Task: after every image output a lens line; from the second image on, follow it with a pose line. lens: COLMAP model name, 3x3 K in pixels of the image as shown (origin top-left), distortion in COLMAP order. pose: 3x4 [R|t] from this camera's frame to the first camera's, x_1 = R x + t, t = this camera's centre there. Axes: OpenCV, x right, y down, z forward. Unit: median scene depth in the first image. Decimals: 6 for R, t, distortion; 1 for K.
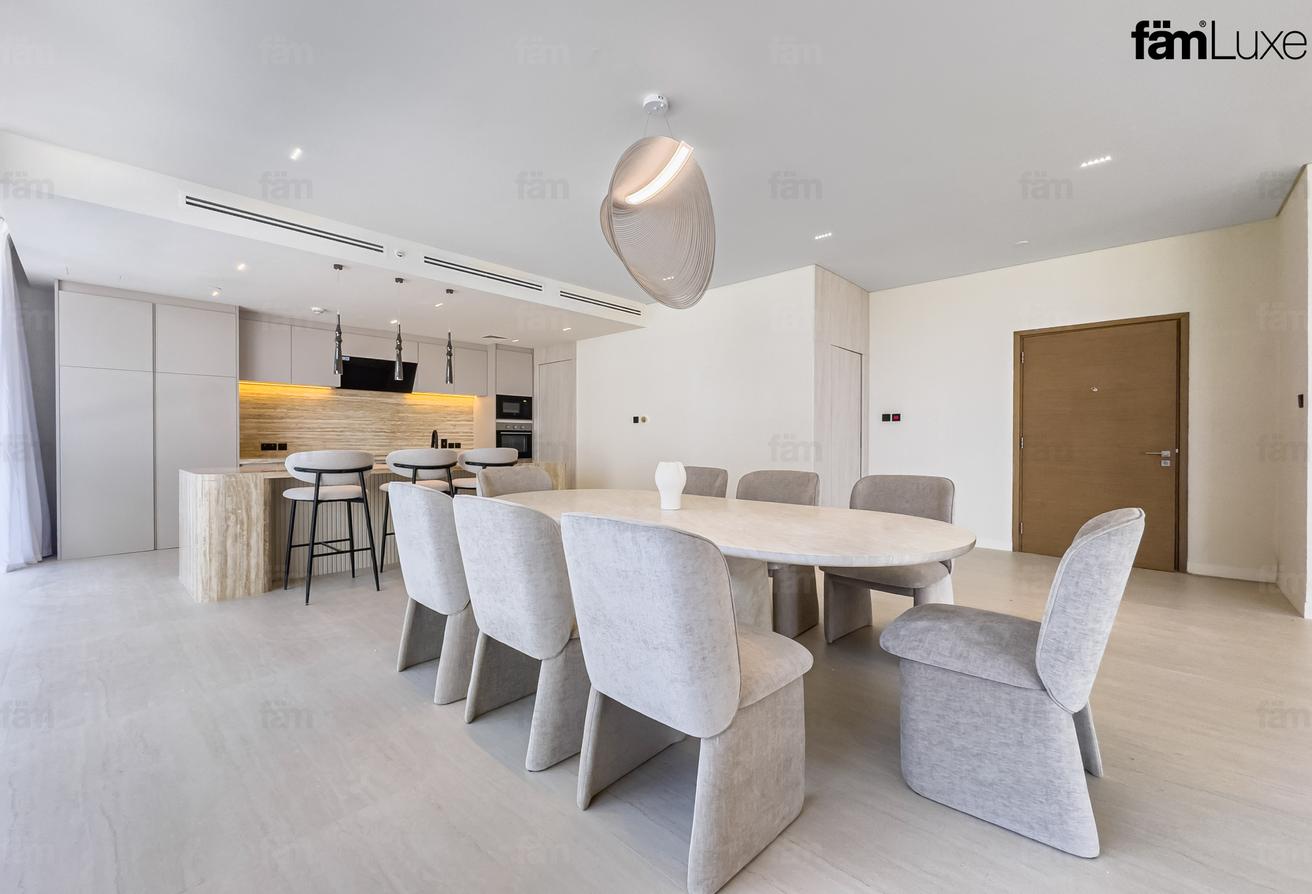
lens RADIAL K [[537.2, 0, 649.3], [0, 537.2, 442.1], [0, 0, 1]] dist [-0.000207, -0.000847]
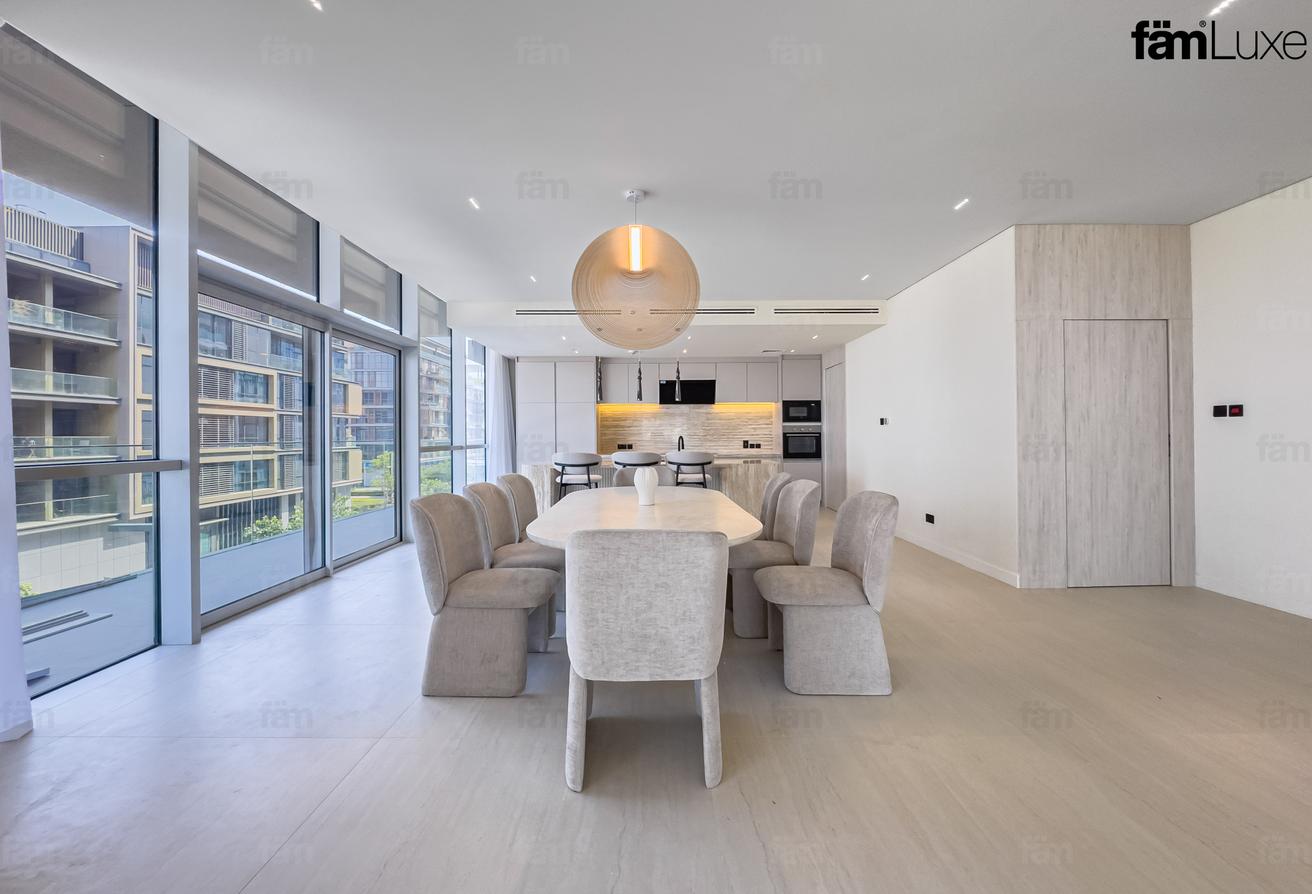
lens RADIAL K [[537.2, 0, 653.9], [0, 537.2, 436.9], [0, 0, 1]] dist [-0.000207, -0.000847]
pose [[0.687423, -0.004124, -0.726246, 0.442945], [0.003827, 0.999991, -0.002056, -0.015579], [0.726247, -0.001366, 0.687432, 0.055944]]
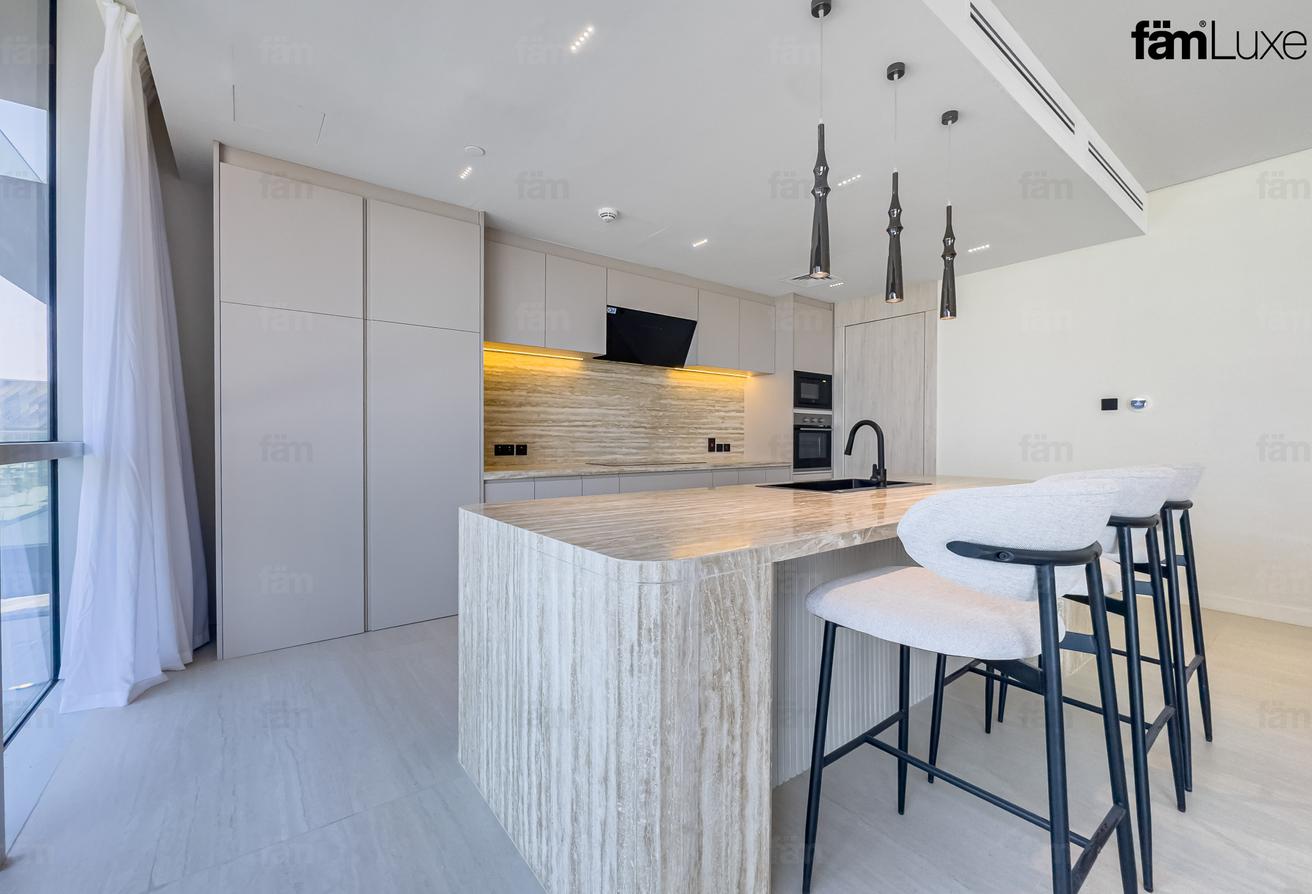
lens RADIAL K [[537.2, 0, 648.4], [0, 537.2, 440.8], [0, 0, 1]] dist [-0.000207, -0.000847]
pose [[0.986451, 0.002313, -0.164041, -0.460550], [-0.002485, 0.999997, -0.000844, -0.002191], [0.164038, 0.001240, 0.986453, 0.422637]]
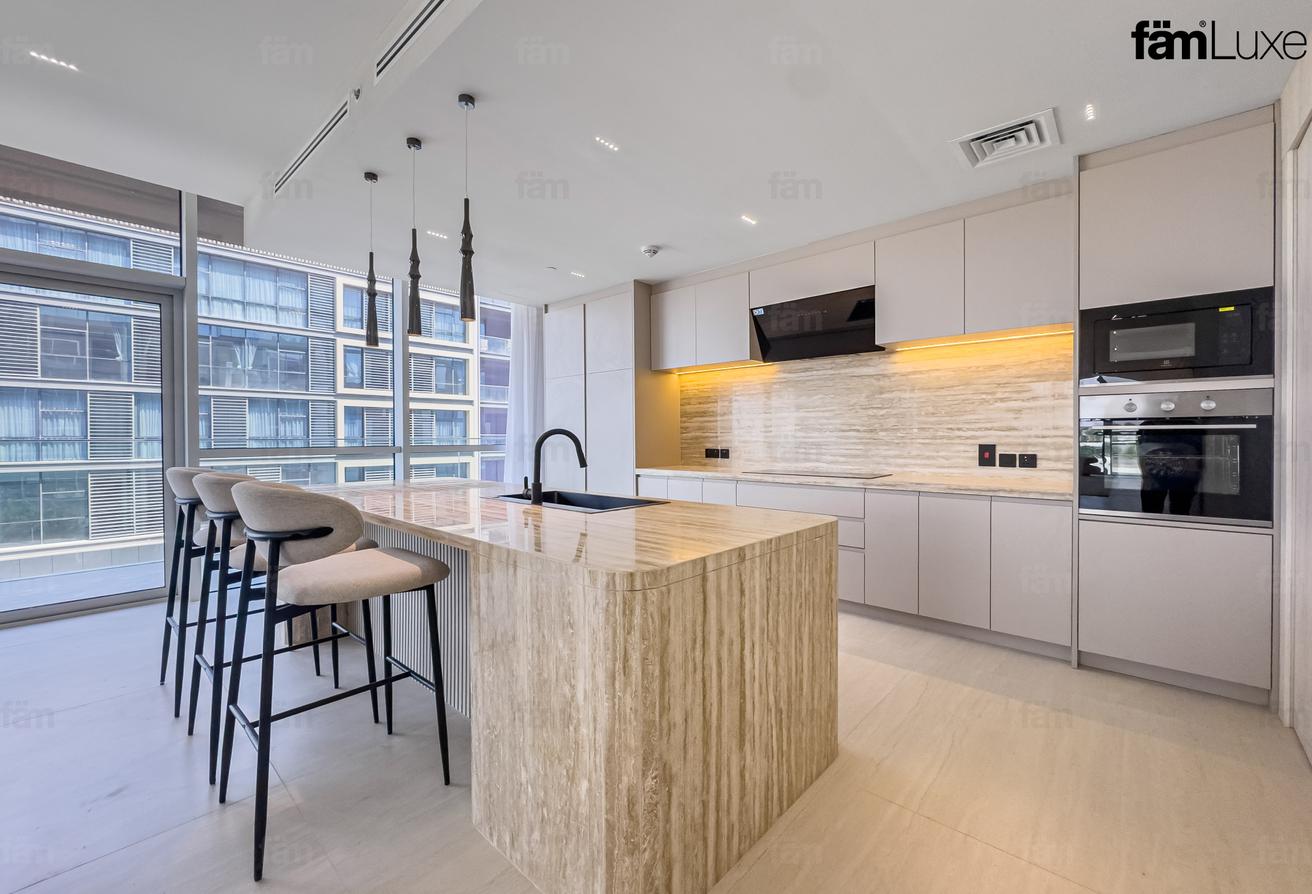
lens RADIAL K [[537.2, 0, 666.2], [0, 537.2, 439.9], [0, 0, 1]] dist [-0.000207, -0.000847]
pose [[0.026983, 0.004041, -0.999628, 0.047371], [-0.002748, 0.999988, 0.003968, -0.013575], [0.999632, 0.002640, 0.026994, 0.966693]]
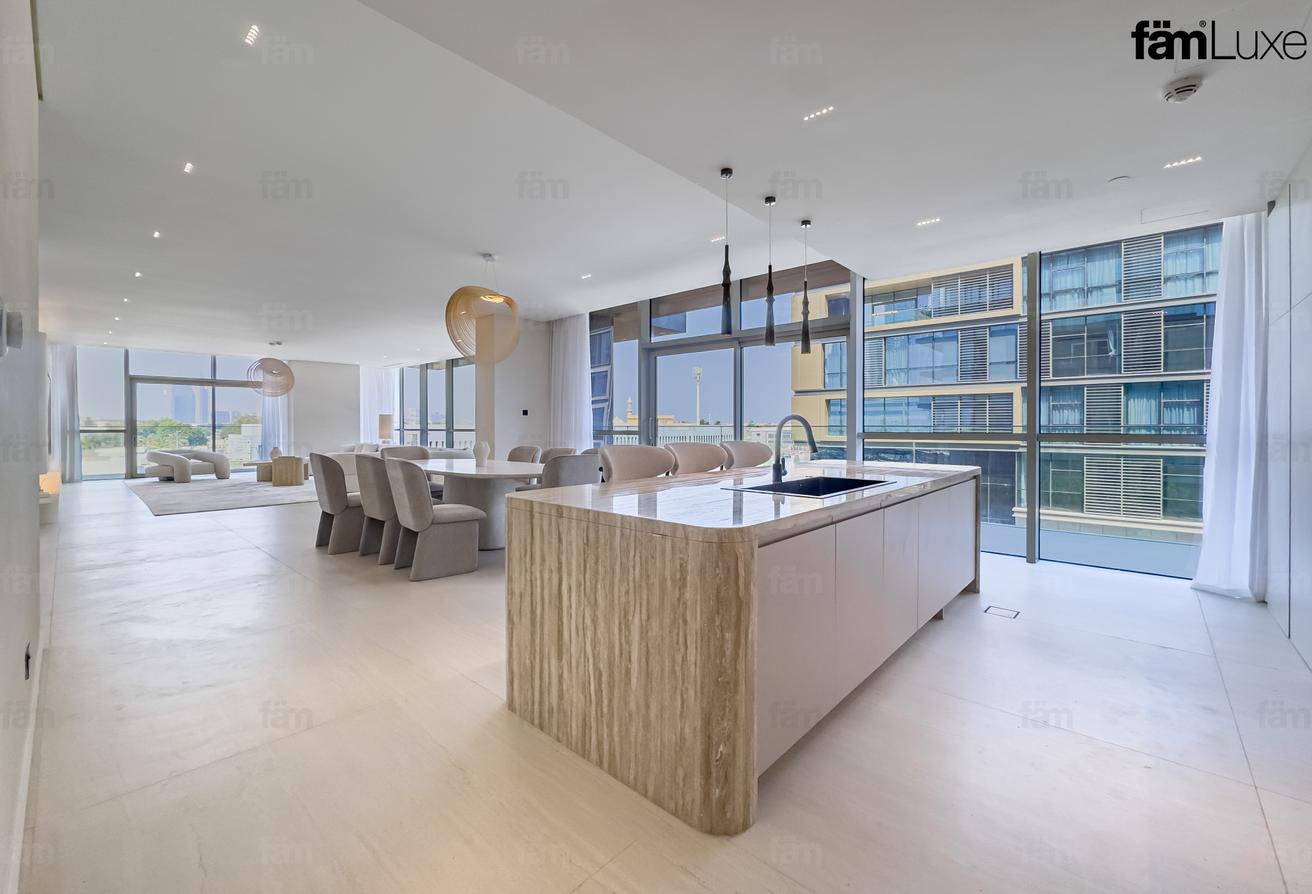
lens RADIAL K [[537.2, 0, 650.9], [0, 537.2, 425.4], [0, 0, 1]] dist [-0.000207, -0.000847]
pose [[-0.999890, -0.001828, -0.014733, -0.251625], [-0.001875, 0.999993, 0.003159, -0.012919], [0.014727, 0.003186, -0.999886, 1.337091]]
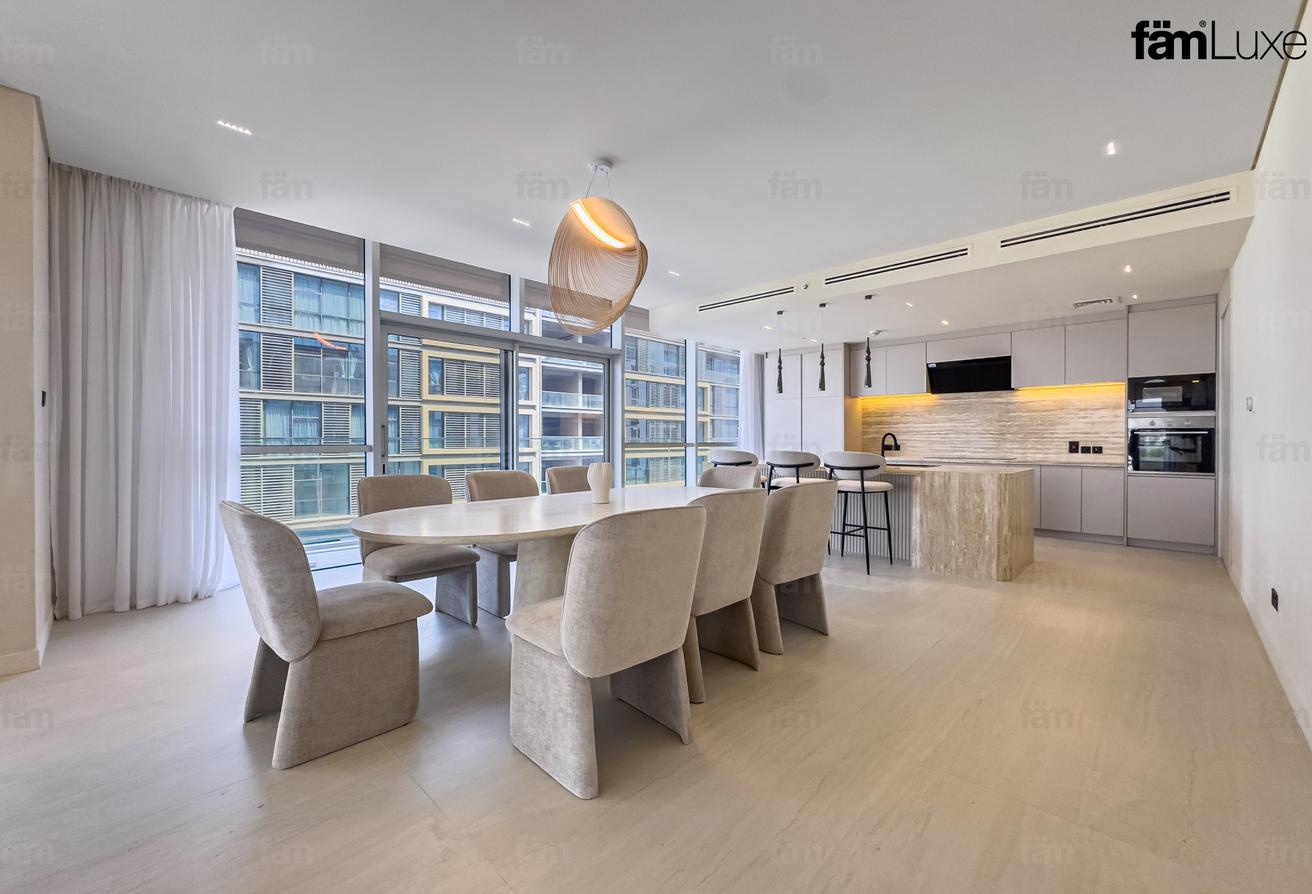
lens RADIAL K [[537.2, 0, 656.3], [0, 537.2, 443.3], [0, 0, 1]] dist [-0.000207, -0.000847]
pose [[-0.009173, 0.005781, -0.999941, 0.550751], [-0.005294, 0.999969, 0.005830, -0.005712], [0.999944, 0.005347, -0.009142, 0.512228]]
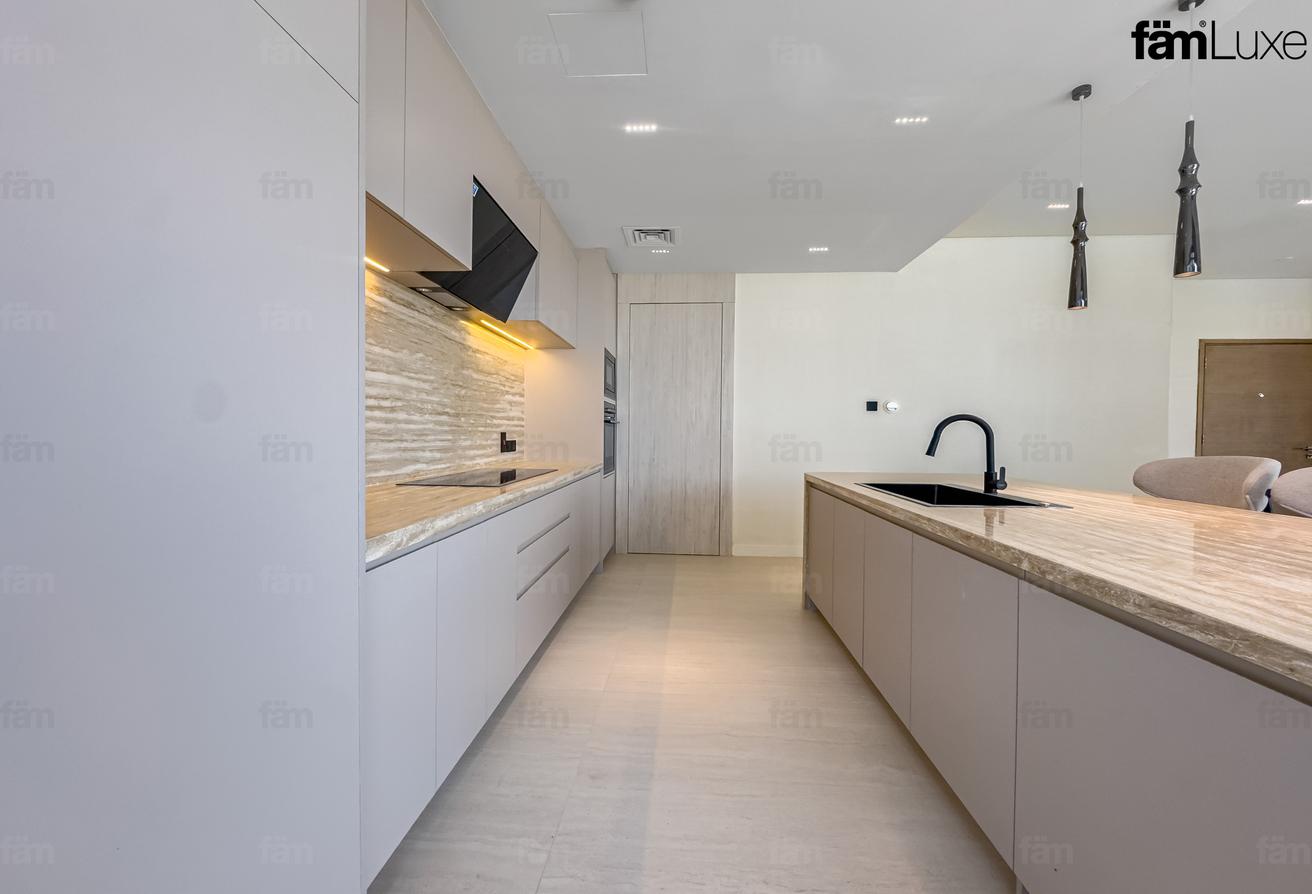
lens RADIAL K [[537.2, 0, 651.5], [0, 537.2, 439.4], [0, 0, 1]] dist [-0.000207, -0.000847]
pose [[0.773307, -0.003465, 0.634023, -0.758293], [-0.003857, 0.999941, 0.010169, -0.006387], [-0.634020, -0.010310, 0.773248, 0.741288]]
